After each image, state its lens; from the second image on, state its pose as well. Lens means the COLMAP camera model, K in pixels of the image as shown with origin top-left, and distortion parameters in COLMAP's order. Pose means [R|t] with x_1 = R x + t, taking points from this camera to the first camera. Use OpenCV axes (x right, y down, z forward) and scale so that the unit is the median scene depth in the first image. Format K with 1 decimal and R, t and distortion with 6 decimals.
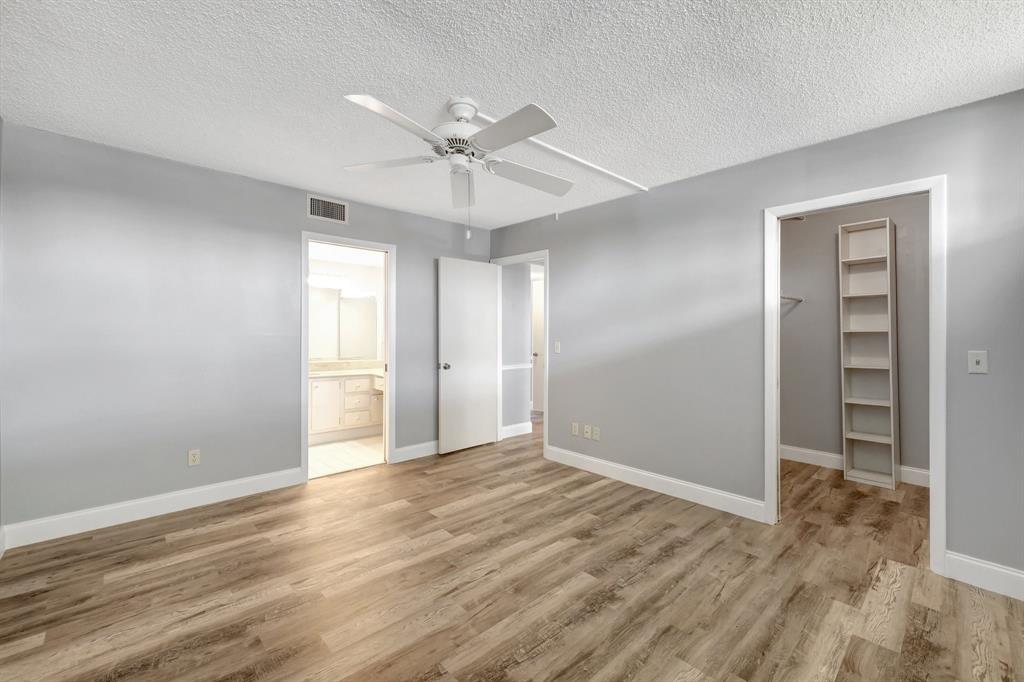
lens RADIAL K [[431.8, 0, 510.1], [0, 431.8, 334.5], [0, 0, 1]] dist [0.002879, 0.000193]
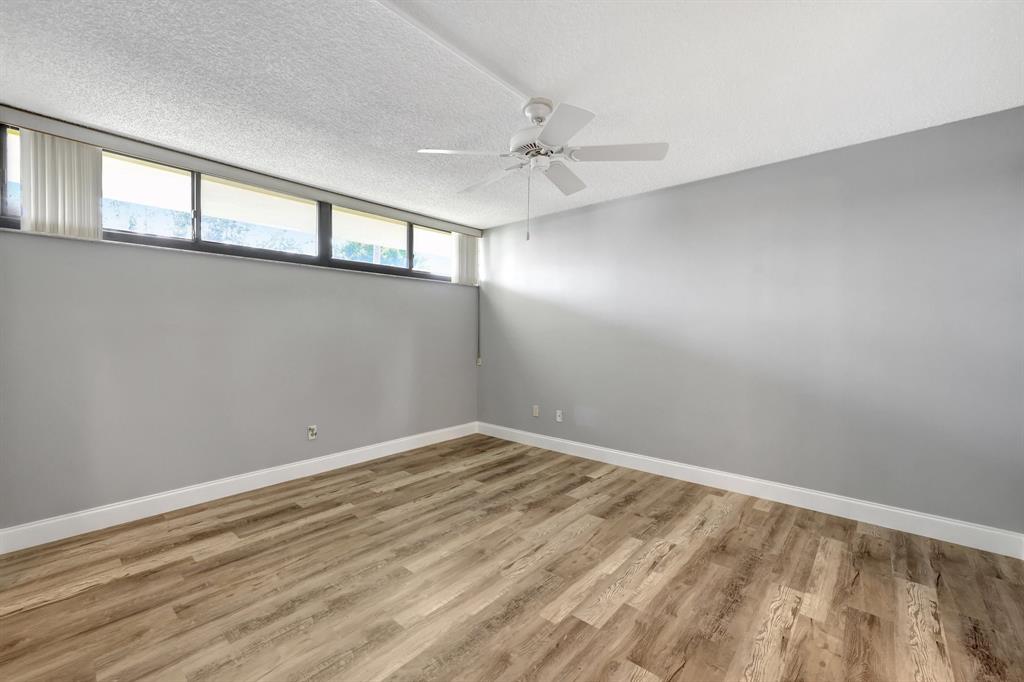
lens RADIAL K [[431.8, 0, 513.7], [0, 431.8, 337.6], [0, 0, 1]] dist [0.002879, 0.000193]
pose [[-0.994518, -0.009591, -0.104126, 0.053064], [-0.011537, 0.999770, 0.018101, 0.004427], [0.103929, 0.019203, -0.994399, 1.998042]]
